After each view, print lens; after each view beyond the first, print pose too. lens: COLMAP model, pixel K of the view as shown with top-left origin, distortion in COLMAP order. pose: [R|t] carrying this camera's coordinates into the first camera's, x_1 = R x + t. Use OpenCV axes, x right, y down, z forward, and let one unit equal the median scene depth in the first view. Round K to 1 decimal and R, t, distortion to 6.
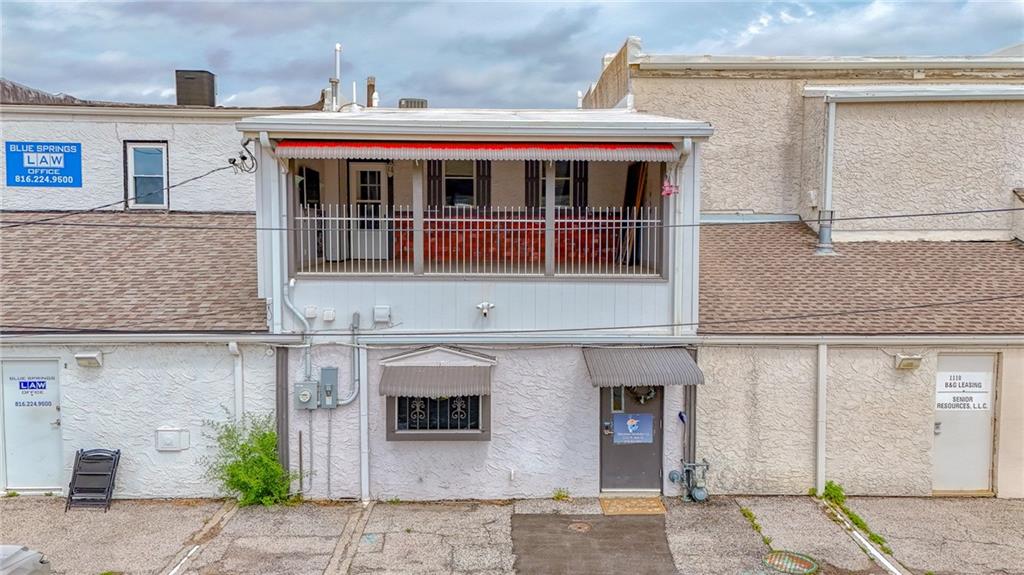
lens RADIAL K [[770.9, 0, 511.8], [0, 770.9, 292.5], [0, 0, 1]] dist [0.038334, -0.004348]
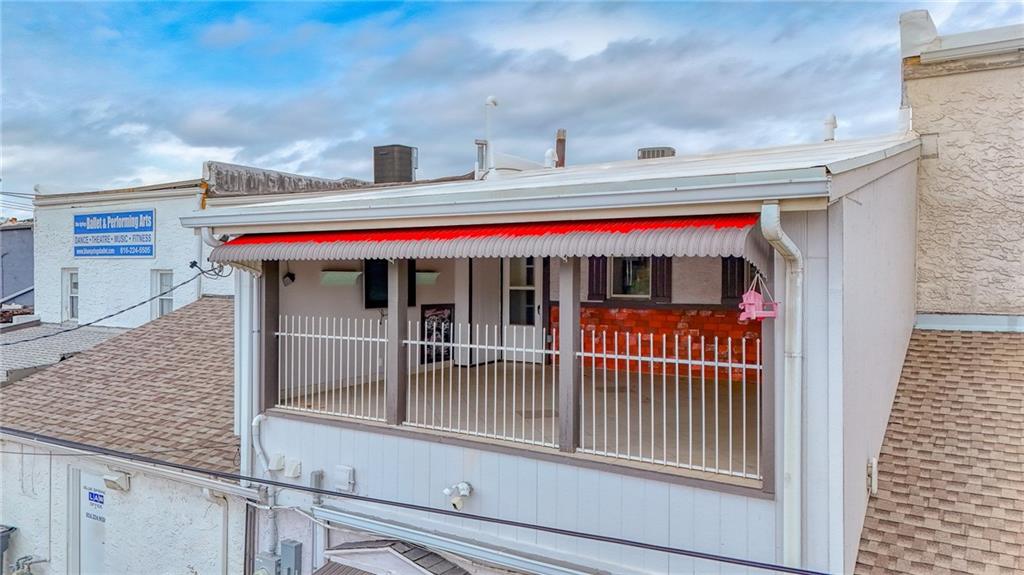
lens RADIAL K [[754.7, 0, 512.0], [0, 754.7, 287.5], [0, 0, 1]] dist [0.091279, -0.098807]
pose [[0.821775, 0.007269, -0.569765, 0.334726], [-0.042254, 0.997943, -0.048211, -0.113162], [0.568243, 0.063694, 0.820392, 0.507349]]
